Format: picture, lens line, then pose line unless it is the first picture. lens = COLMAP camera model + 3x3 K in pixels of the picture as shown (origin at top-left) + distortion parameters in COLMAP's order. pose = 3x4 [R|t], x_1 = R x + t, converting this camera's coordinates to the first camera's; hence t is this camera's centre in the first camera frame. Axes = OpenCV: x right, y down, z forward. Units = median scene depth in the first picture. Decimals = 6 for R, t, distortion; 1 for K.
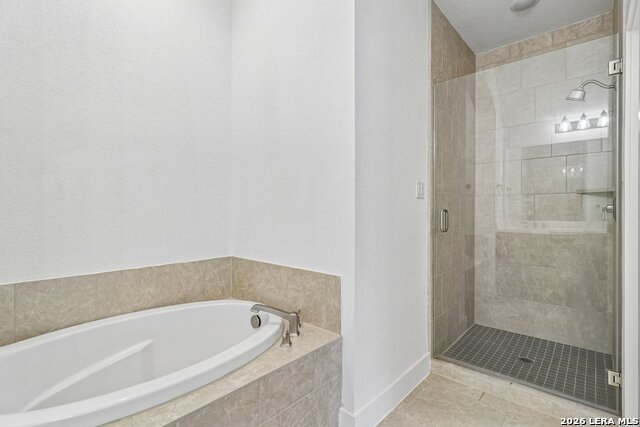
lens RADIAL K [[304.0, 0, 320.0], [0, 304.0, 210.3], [0, 0, 1]] dist [-0.000081, -0.000078]
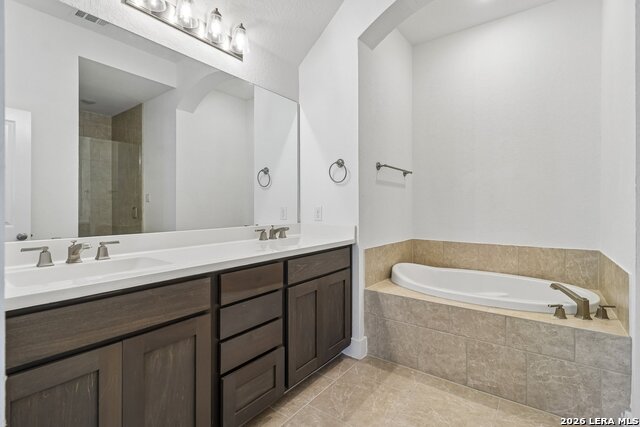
lens RADIAL K [[304.0, 0, 319.4], [0, 304.0, 210.8], [0, 0, 1]] dist [-0.000081, -0.000078]
pose [[0.096892, 0.009204, -0.995252, 0.942959], [-0.000592, 0.999958, 0.009189, 0.011118], [0.995295, -0.000301, 0.096894, -0.058487]]
